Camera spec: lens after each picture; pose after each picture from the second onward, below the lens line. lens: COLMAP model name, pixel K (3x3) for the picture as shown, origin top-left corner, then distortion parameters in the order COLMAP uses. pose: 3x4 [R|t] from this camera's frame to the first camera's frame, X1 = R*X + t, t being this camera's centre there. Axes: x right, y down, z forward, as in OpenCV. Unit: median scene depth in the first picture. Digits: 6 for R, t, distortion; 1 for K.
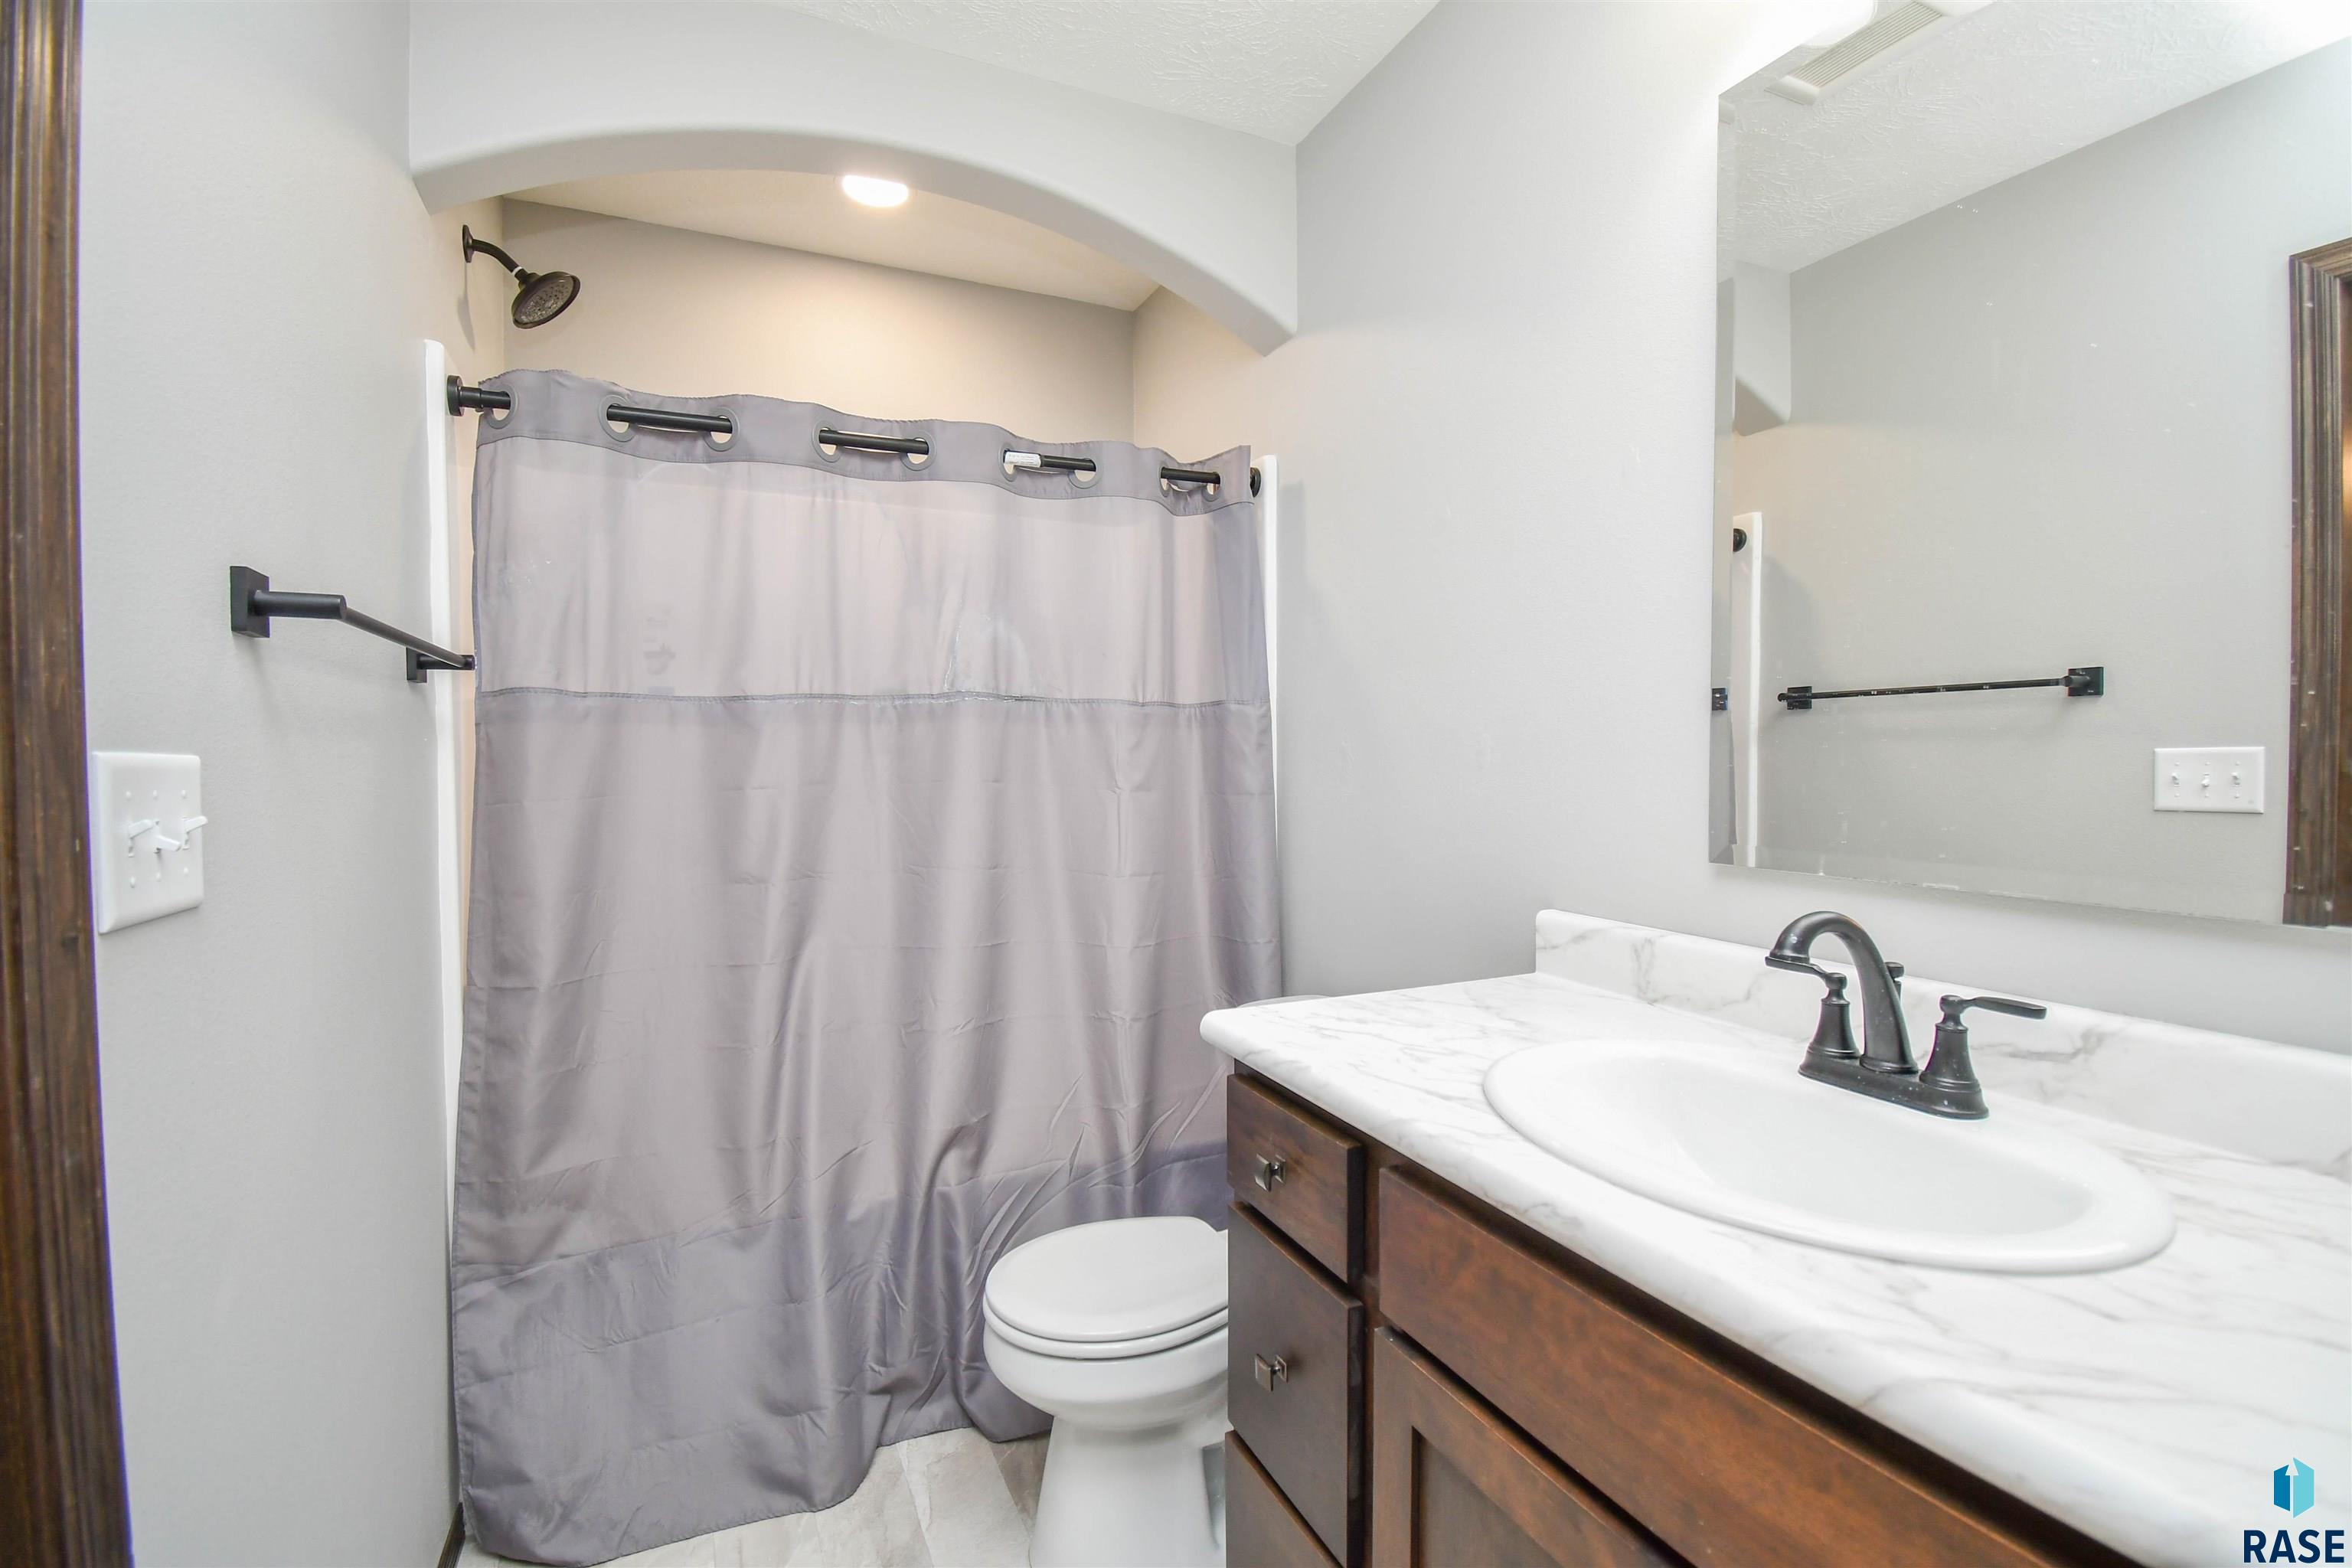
lens RADIAL K [[1054.7, 0, 1174.8], [0, 1054.7, 790.3], [0, 0, 1]] dist [0.010444, -0.020493]
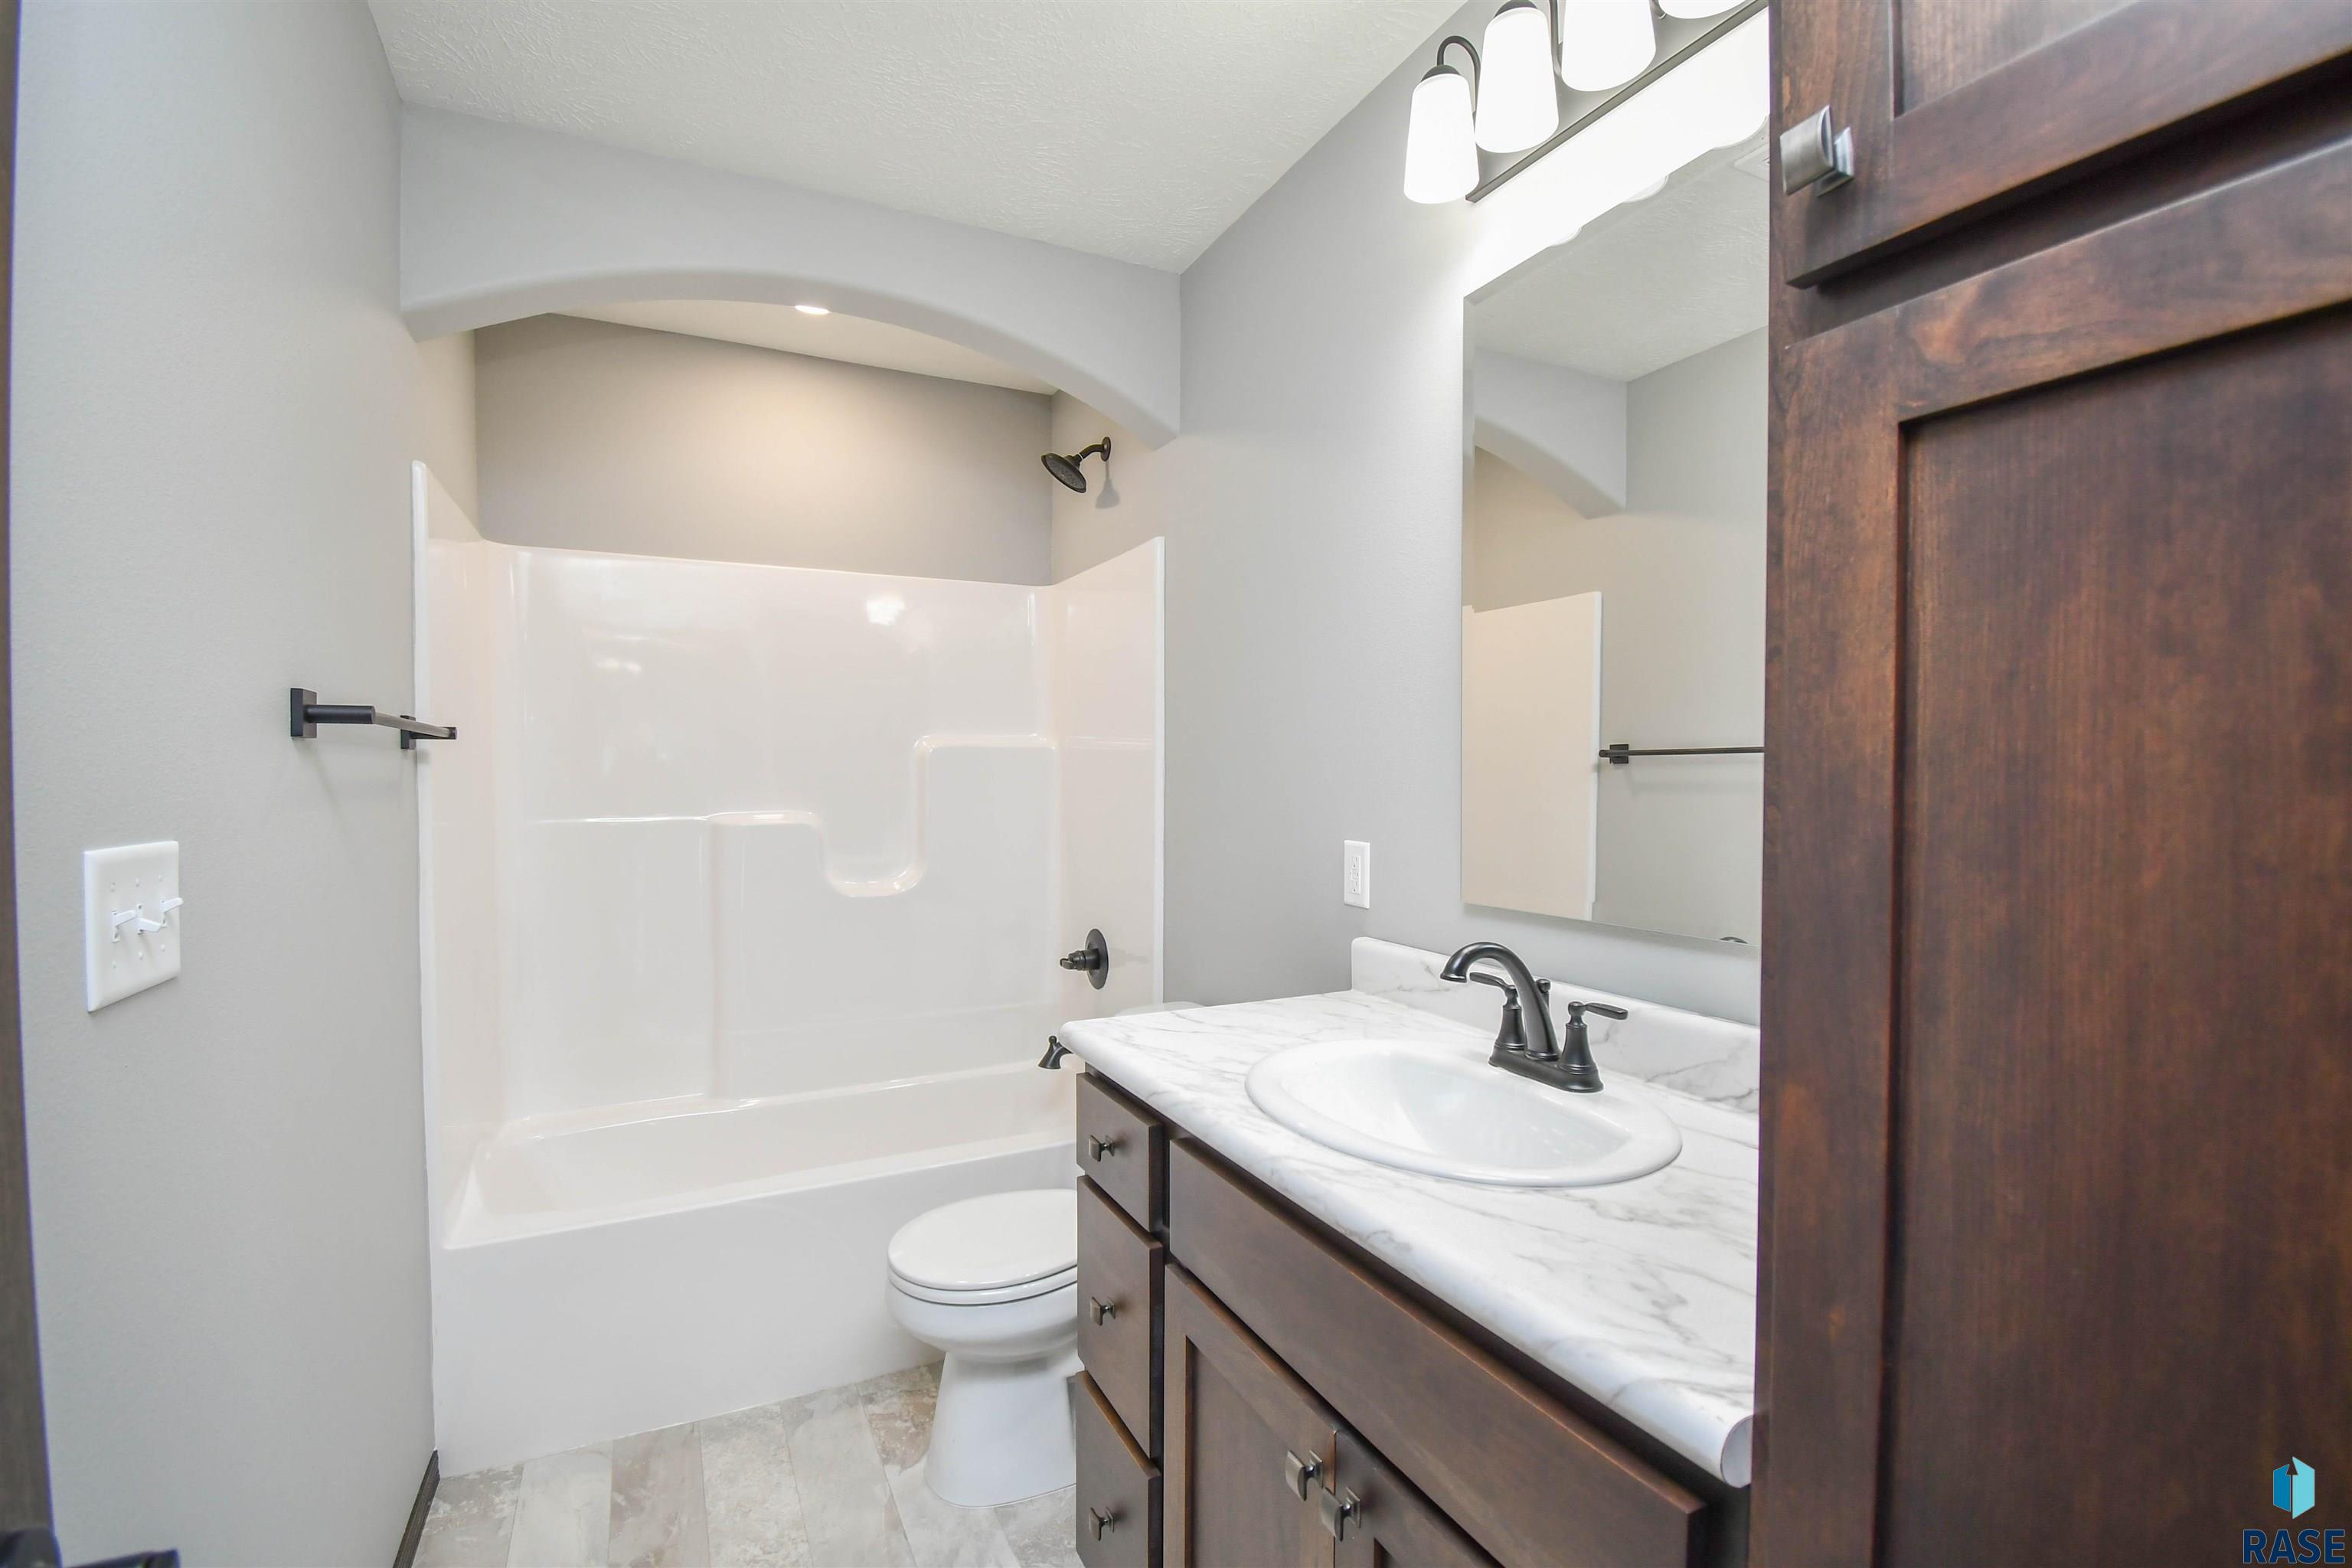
lens RADIAL K [[1054.7, 0, 1174.8], [0, 1054.7, 790.3], [0, 0, 1]] dist [0.010444, -0.020493]
pose [[0.999488, 0.004138, 0.031730, 0.155848], [-0.003257, 0.999609, -0.027783, -0.031636], [-0.031833, 0.027666, 0.999110, -0.297084]]
